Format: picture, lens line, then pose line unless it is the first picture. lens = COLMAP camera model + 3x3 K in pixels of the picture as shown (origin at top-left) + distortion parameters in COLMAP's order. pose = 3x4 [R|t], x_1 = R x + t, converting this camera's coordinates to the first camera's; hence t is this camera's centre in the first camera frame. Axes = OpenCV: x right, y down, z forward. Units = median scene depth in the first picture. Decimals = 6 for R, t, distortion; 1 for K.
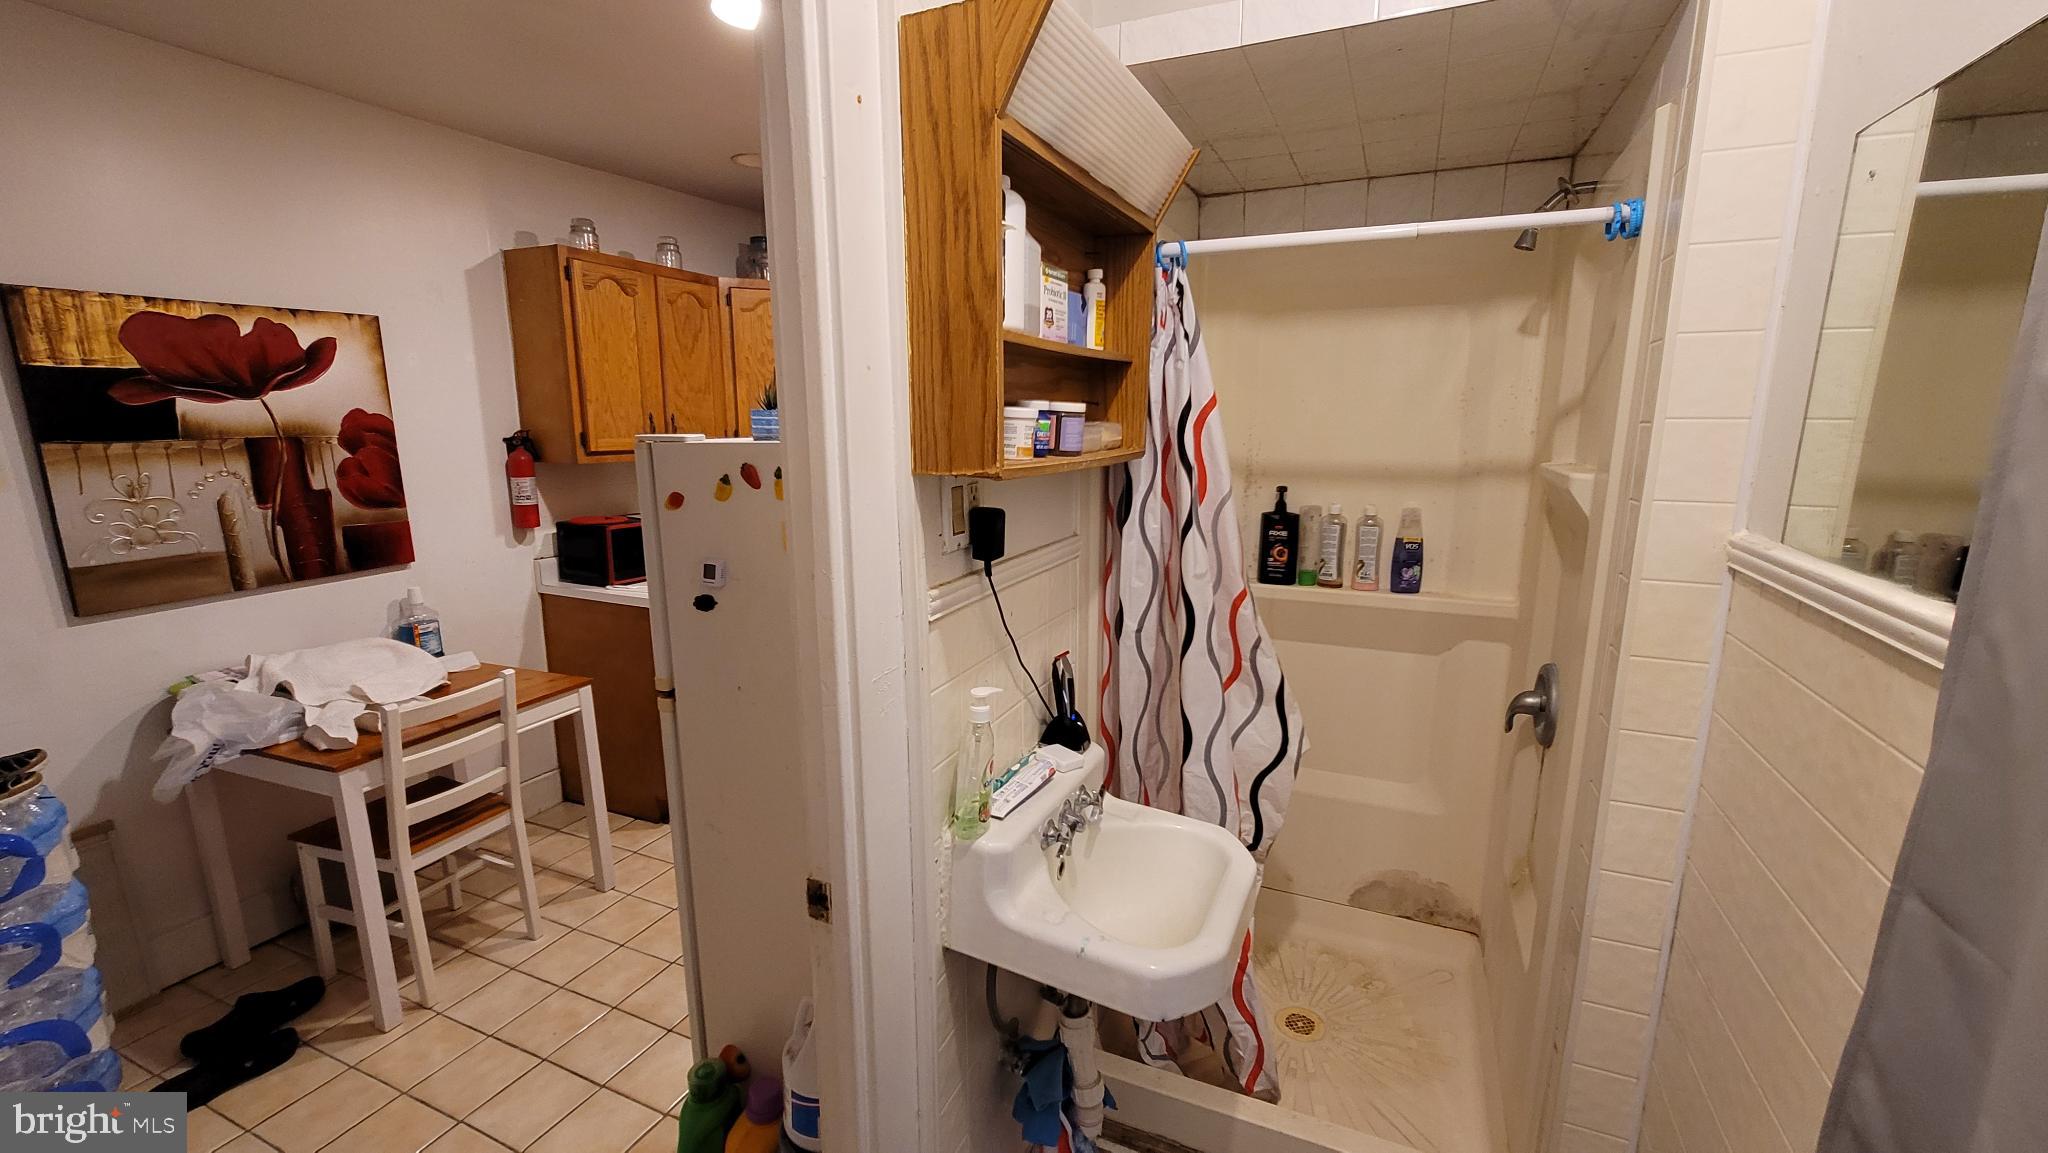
lens RADIAL K [[834.1, 0, 1016.2], [0, 834.1, 578.5], [0, 0, 1]] dist [0.000964, 0.003237]
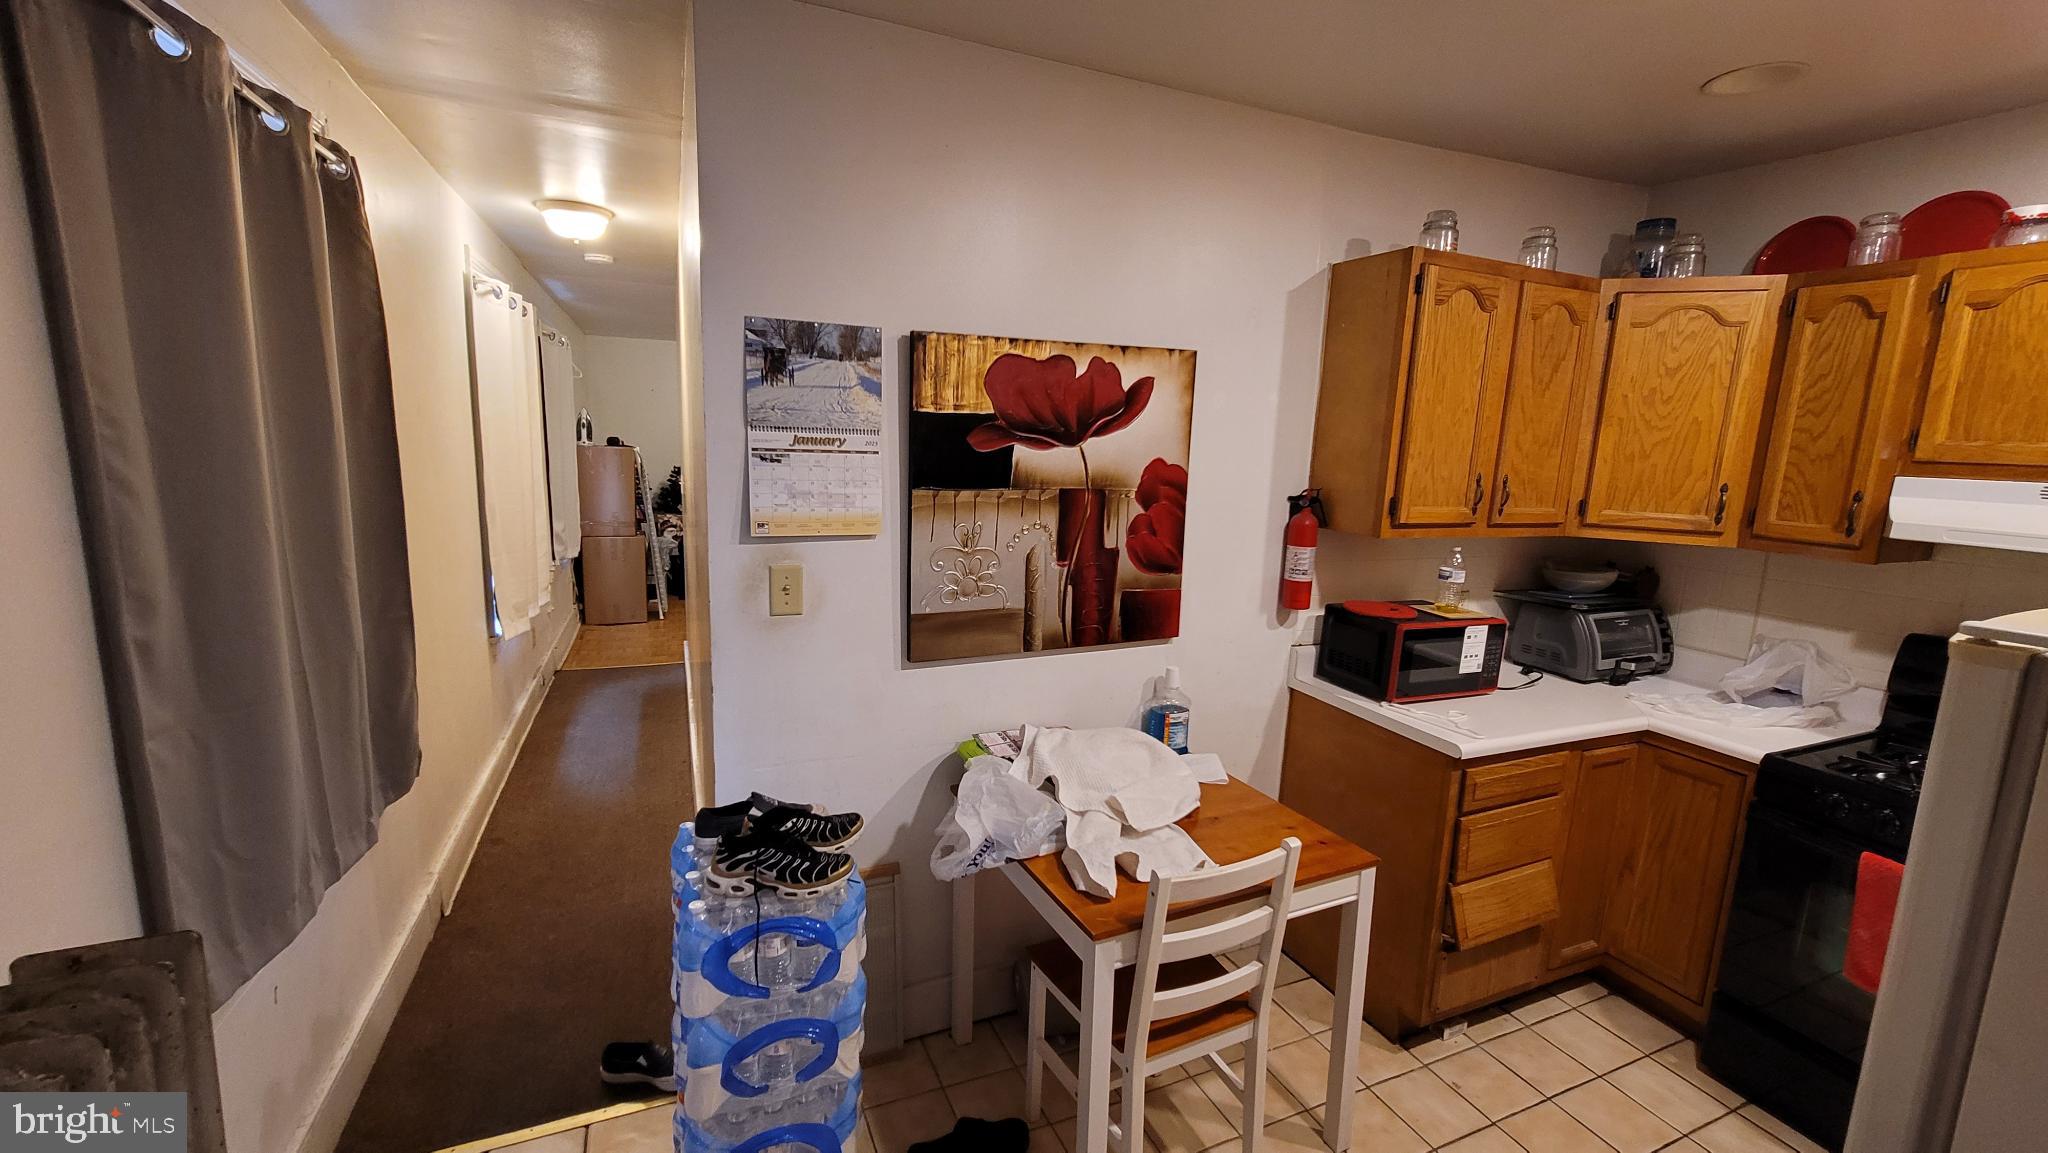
lens RADIAL K [[819.2, 0, 1024.0], [0, 819.2, 576.5], [0, 0, 1]] dist [0.000367, -0.000005]
pose [[0.746856, 0.140447, -0.649985, -0.344824], [-0.163663, 0.986198, 0.025041, -0.085862], [0.644531, 0.087676, 0.759535, 0.295122]]
